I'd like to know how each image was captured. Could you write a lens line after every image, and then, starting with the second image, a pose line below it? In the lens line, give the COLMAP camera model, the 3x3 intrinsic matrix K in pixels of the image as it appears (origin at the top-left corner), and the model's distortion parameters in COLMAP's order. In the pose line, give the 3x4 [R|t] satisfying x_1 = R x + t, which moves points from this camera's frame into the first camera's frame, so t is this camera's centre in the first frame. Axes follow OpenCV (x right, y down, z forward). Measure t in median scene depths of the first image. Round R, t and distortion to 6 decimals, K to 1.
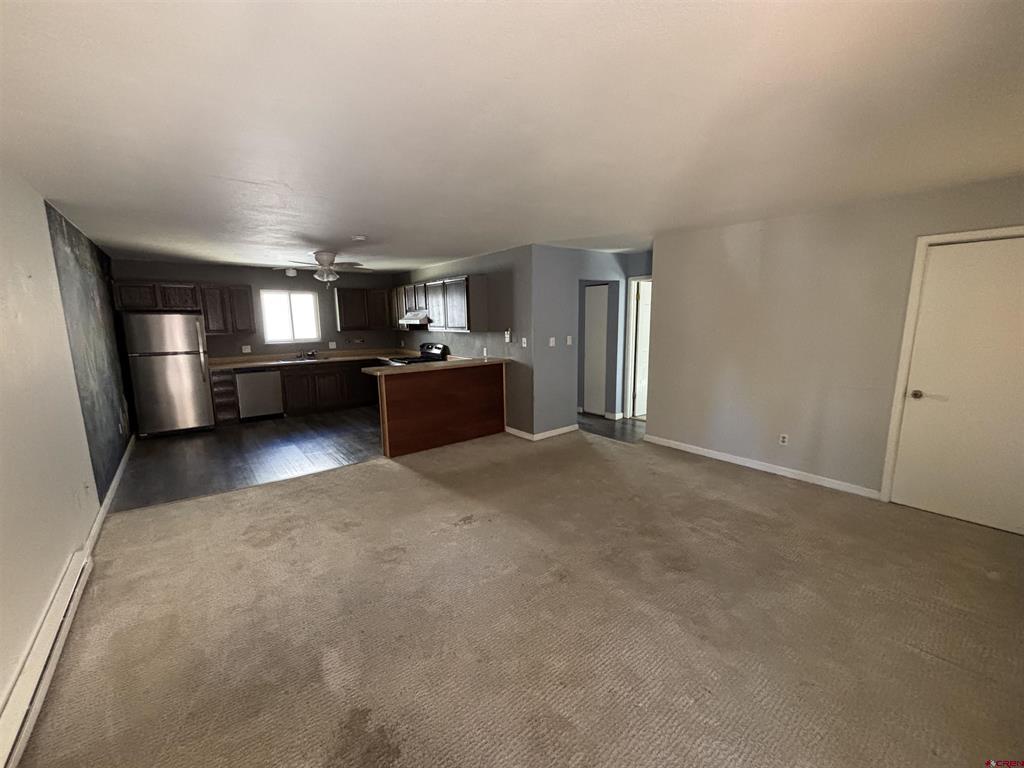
lens RADIAL K [[411.4, 0, 512.0], [0, 411.4, 384.0], [0, 0, 1]] dist [-0.000301, 0.000089]
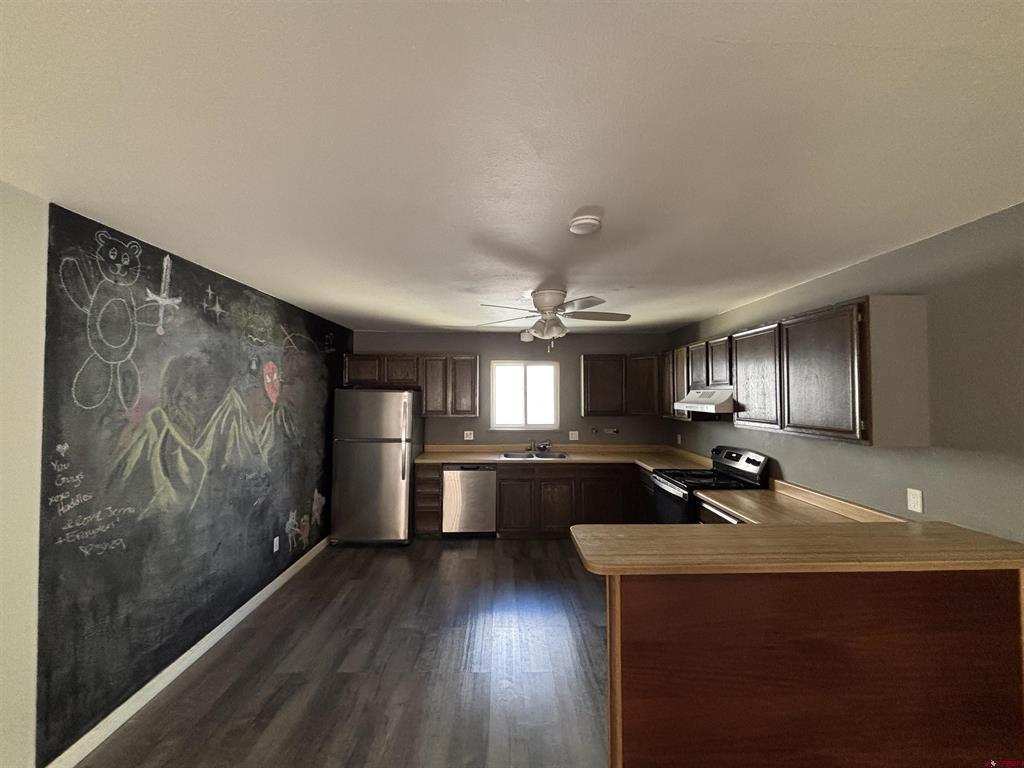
lens RADIAL K [[411.4, 0, 512.0], [0, 411.4, 384.0], [0, 0, 1]] dist [-0.000301, 0.000089]
pose [[0.799023, -0.003616, -0.601290, -0.115009], [-0.103783, 0.984145, -0.143831, -0.079011], [0.592276, 0.177328, 0.785979, 0.427581]]
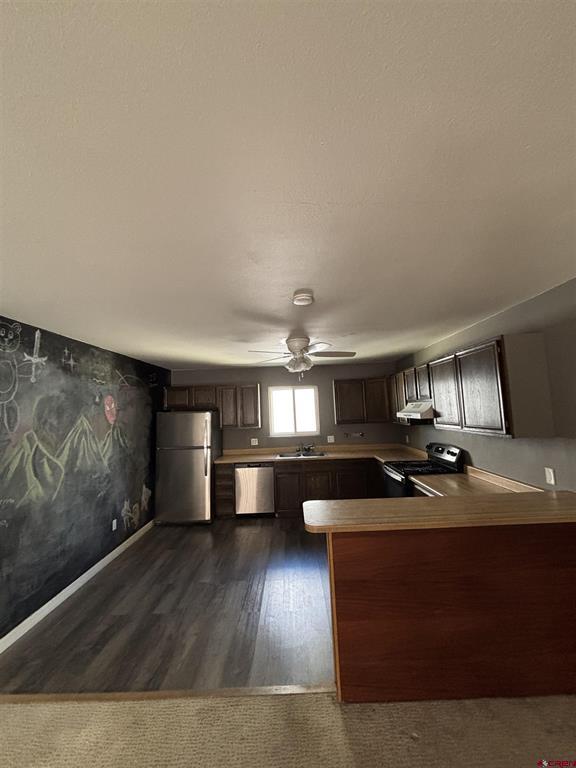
lens RADIAL K [[308.6, 0, 289.5], [0, 308.6, 382.3], [0, 0, 1]] dist [-0.000301, 0.000089]
pose [[0.777197, -0.076350, -0.624608, -0.060386], [-0.067671, 0.976714, -0.203594, -0.080867], [0.625608, 0.200500, 0.753932, 0.425282]]
